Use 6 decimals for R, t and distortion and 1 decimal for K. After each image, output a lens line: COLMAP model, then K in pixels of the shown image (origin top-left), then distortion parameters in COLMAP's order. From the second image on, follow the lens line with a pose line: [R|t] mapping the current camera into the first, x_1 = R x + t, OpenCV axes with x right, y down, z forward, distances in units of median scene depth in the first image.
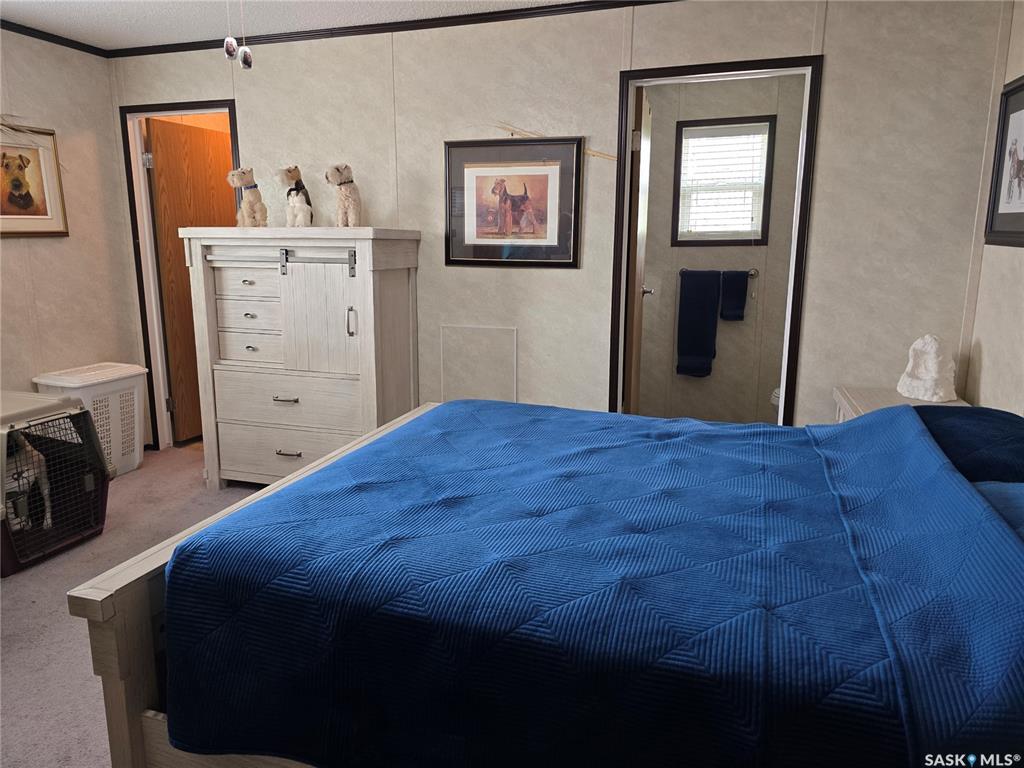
lens RADIAL K [[692.4, 0, 509.0], [0, 692.4, 379.3], [0, 0, 1]] dist [0.061221, -0.050818]
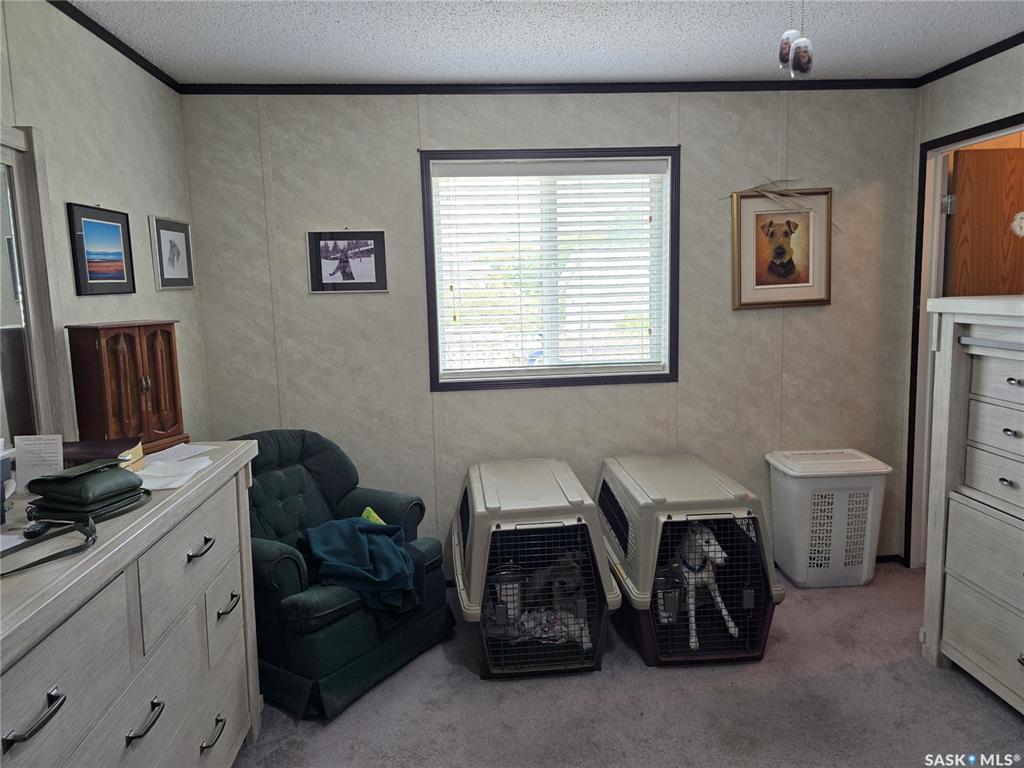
lens RADIAL K [[692.4, 0, 512.6], [0, 692.4, 368.1], [0, 0, 1]] dist [0.061221, -0.050818]
pose [[0.377415, 0.101382, -0.920478, 0.044685], [-0.152387, 0.987238, 0.046253, -0.108772], [0.913420, 0.122812, 0.388048, 0.318406]]
